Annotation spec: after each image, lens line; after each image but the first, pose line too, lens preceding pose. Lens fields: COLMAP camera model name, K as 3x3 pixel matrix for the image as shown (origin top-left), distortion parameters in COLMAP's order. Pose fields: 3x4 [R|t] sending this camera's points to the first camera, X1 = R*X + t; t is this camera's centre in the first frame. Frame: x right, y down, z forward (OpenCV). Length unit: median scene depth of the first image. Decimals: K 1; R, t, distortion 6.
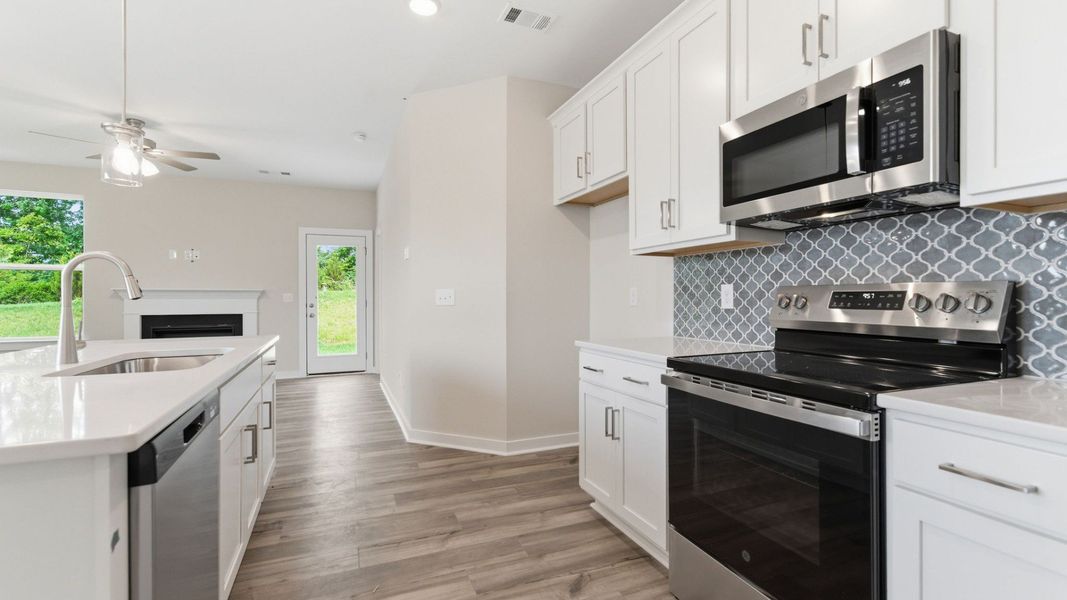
lens RADIAL K [[468.0, 0, 533.5], [0, 468.0, 300.0], [0, 0, 1]] dist [-0.001886, -0.000078]
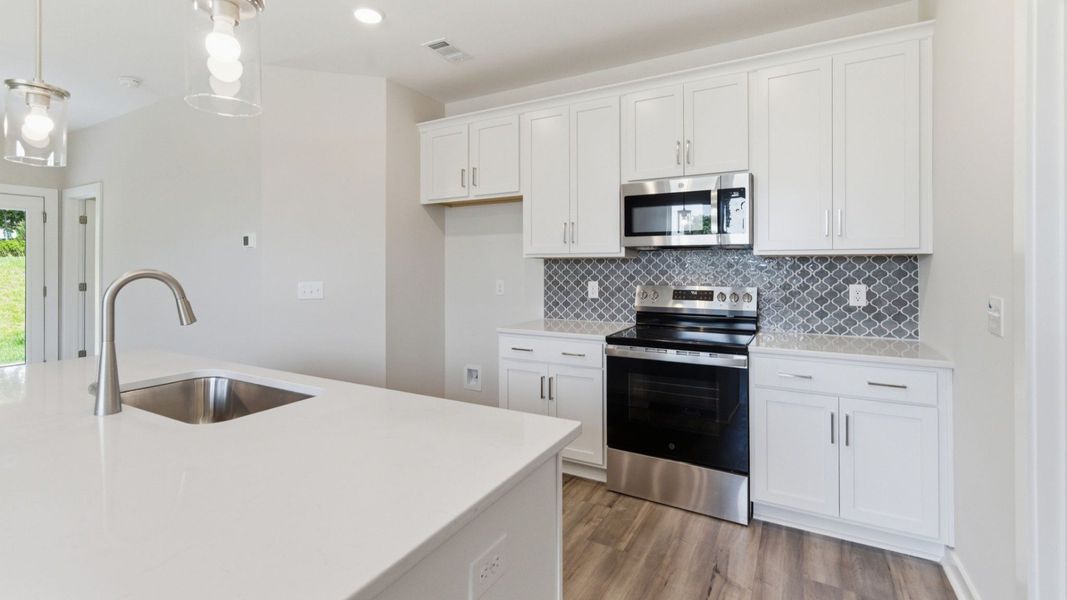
lens RADIAL K [[477.7, 0, 529.8], [0, 477.7, 266.4], [0, 0, 1]] dist [-0.002346, 0.000007]
pose [[0.790898, 0.001973, 0.611944, -0.665292], [0.002873, 0.999972, -0.006938, -0.072052], [-0.611941, 0.007245, 0.790870, -0.056421]]
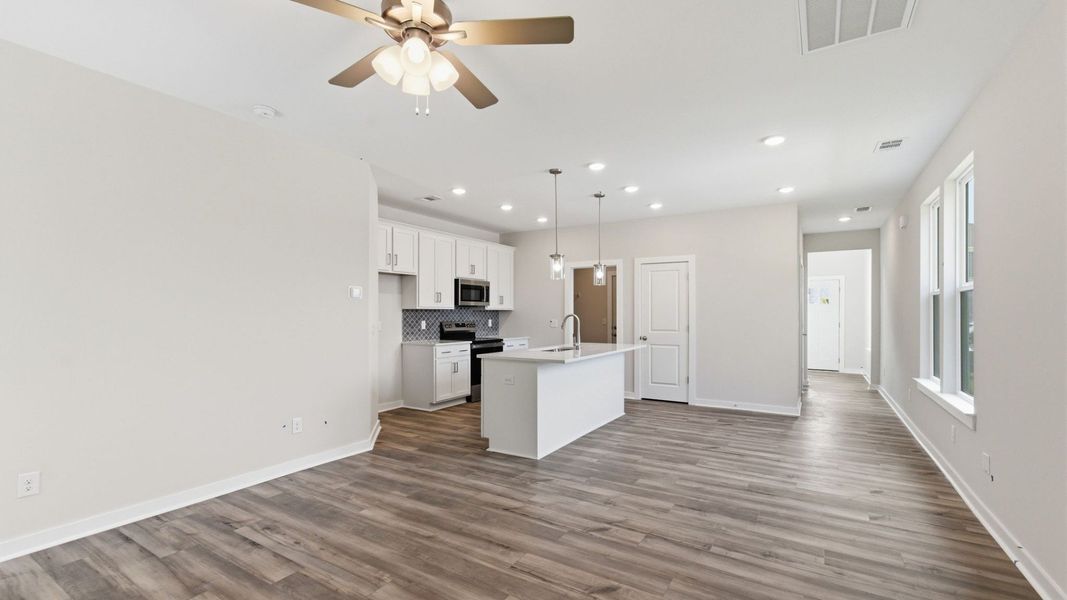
lens RADIAL K [[463.3, 0, 532.5], [0, 463.3, 310.7], [0, 0, 1]] dist [-0.001899, 0.000219]
pose [[-0.582969, 0.007496, 0.812460, -2.383935], [0.004529, 0.999972, -0.005976, -0.077928], [-0.812481, 0.000196, -0.582987, 2.178776]]
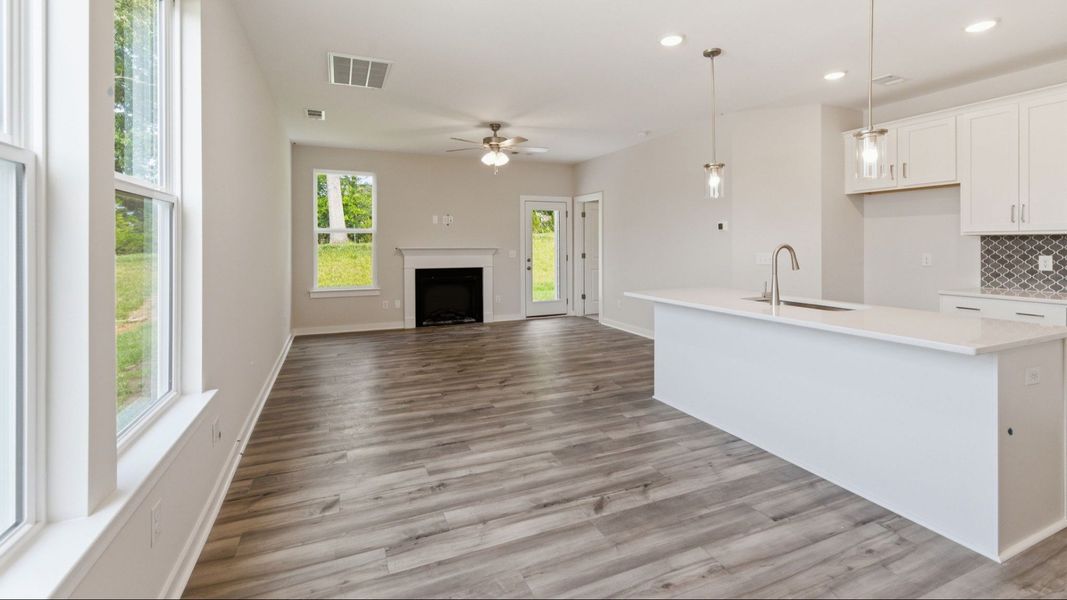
lens RADIAL K [[460.6, 0, 534.2], [0, 460.6, 245.9], [0, 0, 1]] dist [0.000468, 0.000492]
pose [[0.999897, -0.000909, 0.014295, -1.395322], [0.000921, 0.999999, -0.000862, -0.068877], [-0.014294, 0.000875, 0.999897, -0.572141]]
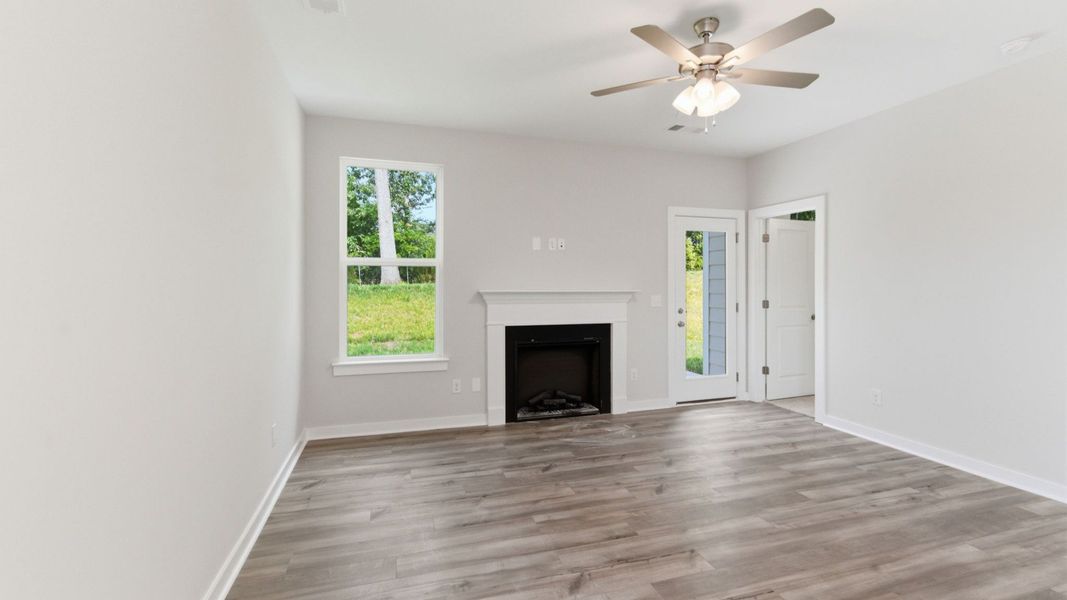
lens RADIAL K [[441.0, 0, 536.3], [0, 441.0, 285.9], [0, 0, 1]] dist [0.025935, 0.000180]
pose [[0.997305, 0.002099, -0.073341, -1.908710], [-0.002329, 0.999993, -0.003042, -0.074987], [0.073334, 0.003205, 0.997302, 0.799591]]
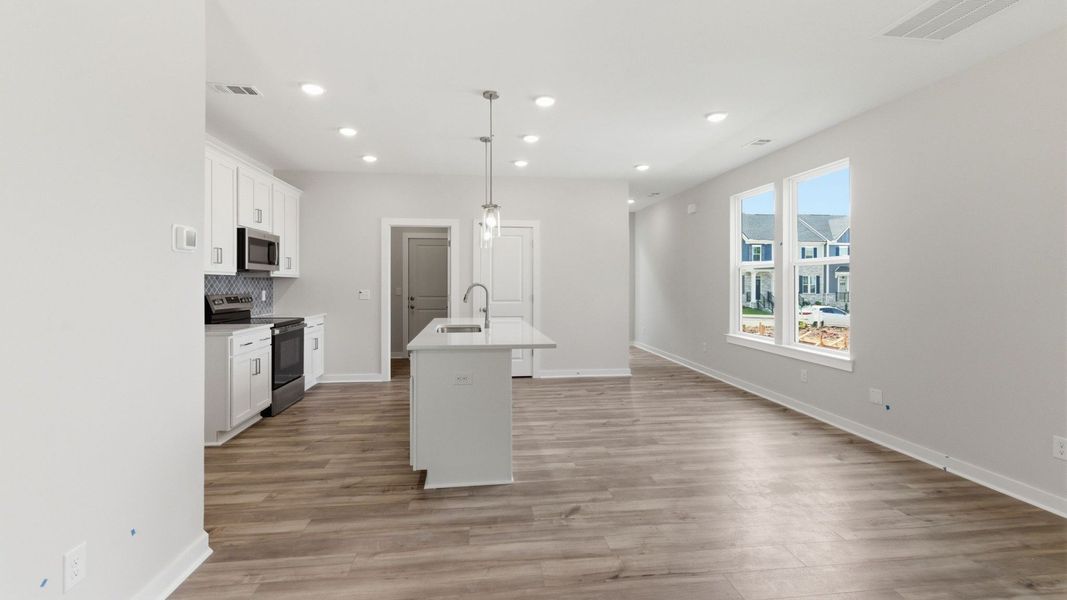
lens RADIAL K [[462.0, 0, 534.5], [0, 462.0, 275.8], [0, 0, 1]] dist [-0.001494, 0.000235]
pose [[-0.965256, 0.005305, 0.261252, -1.335619], [0.002283, 0.999927, -0.011868, -0.080285], [-0.261296, -0.010859, -0.965198, 2.361027]]
